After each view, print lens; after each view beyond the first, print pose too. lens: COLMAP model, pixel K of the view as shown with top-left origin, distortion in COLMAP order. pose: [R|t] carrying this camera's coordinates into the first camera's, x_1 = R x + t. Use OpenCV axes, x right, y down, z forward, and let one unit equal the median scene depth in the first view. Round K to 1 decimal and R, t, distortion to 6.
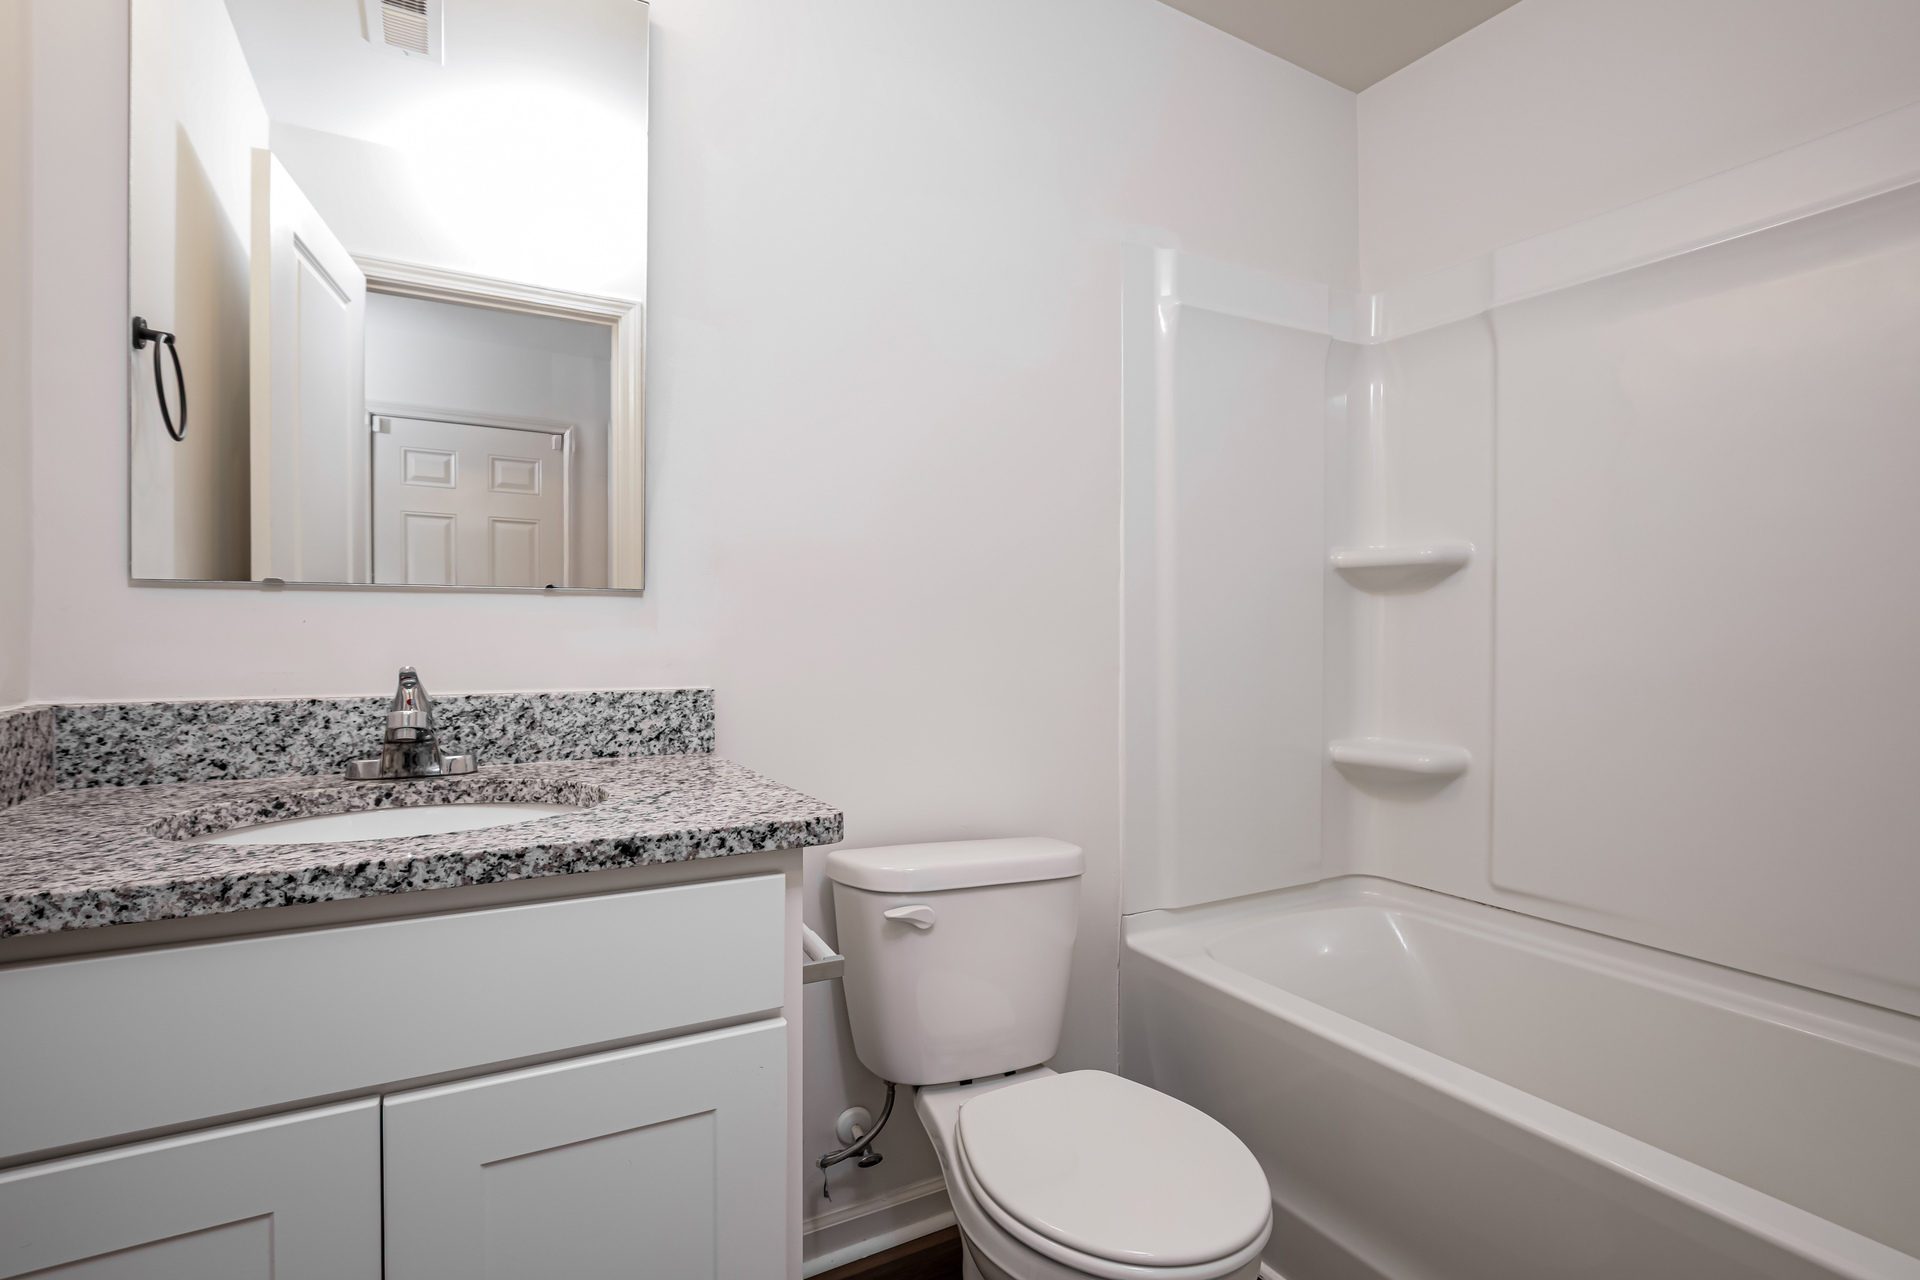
lens RADIAL K [[950.7, 0, 960.0], [0, 950.7, 640.0], [0, 0, 1]] dist [-0.001986, -0.000058]
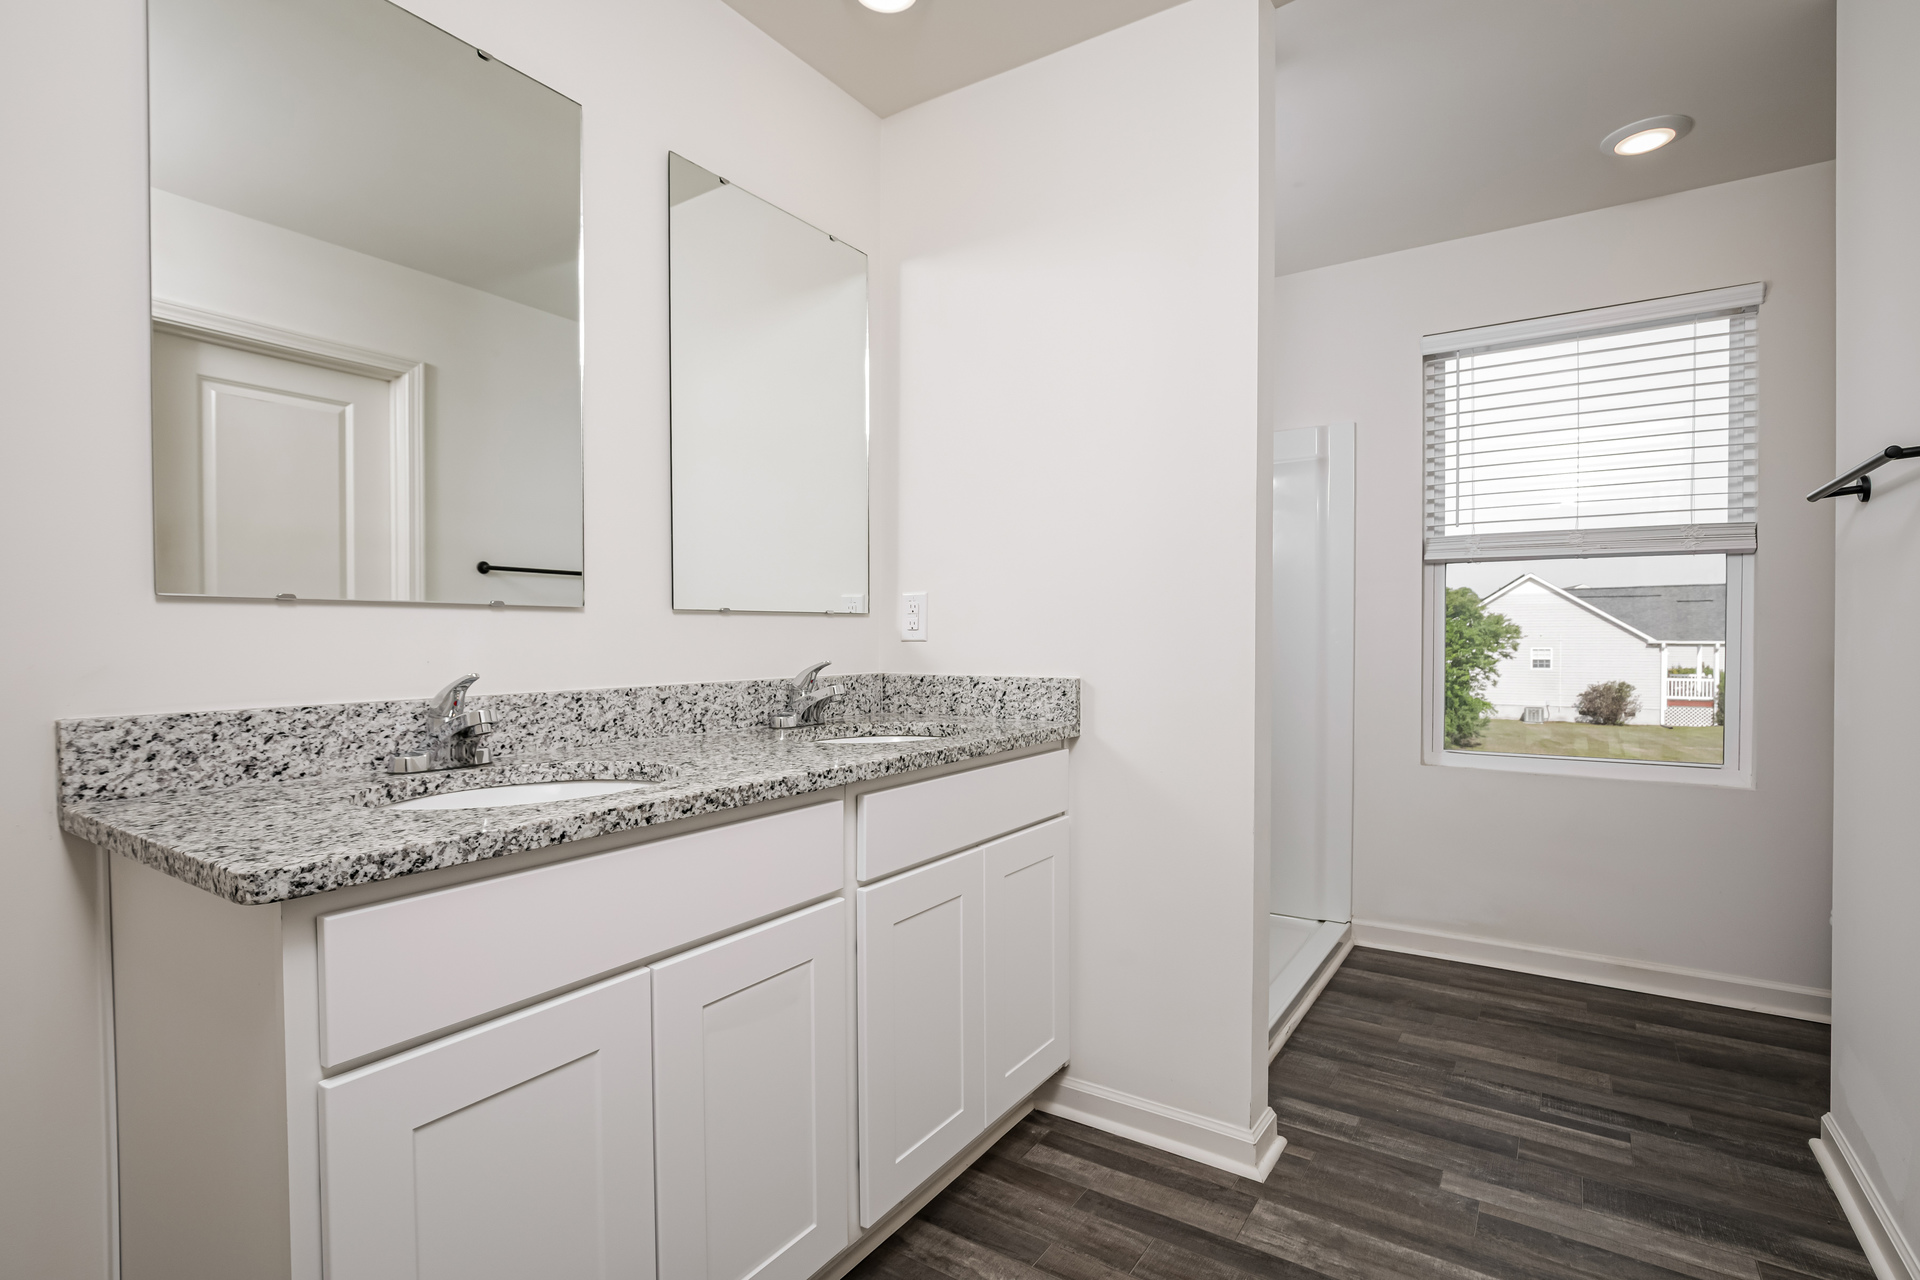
lens RADIAL K [[916.2, 0, 949.8], [0, 916.2, 633.4], [0, 0, 1]] dist [-0.006750, 0.000800]
pose [[0.891404, -0.005693, 0.453173, -0.553910], [0.013138, 0.999825, -0.013281, 0.002223], [-0.453019, 0.017792, 0.891324, -0.300160]]
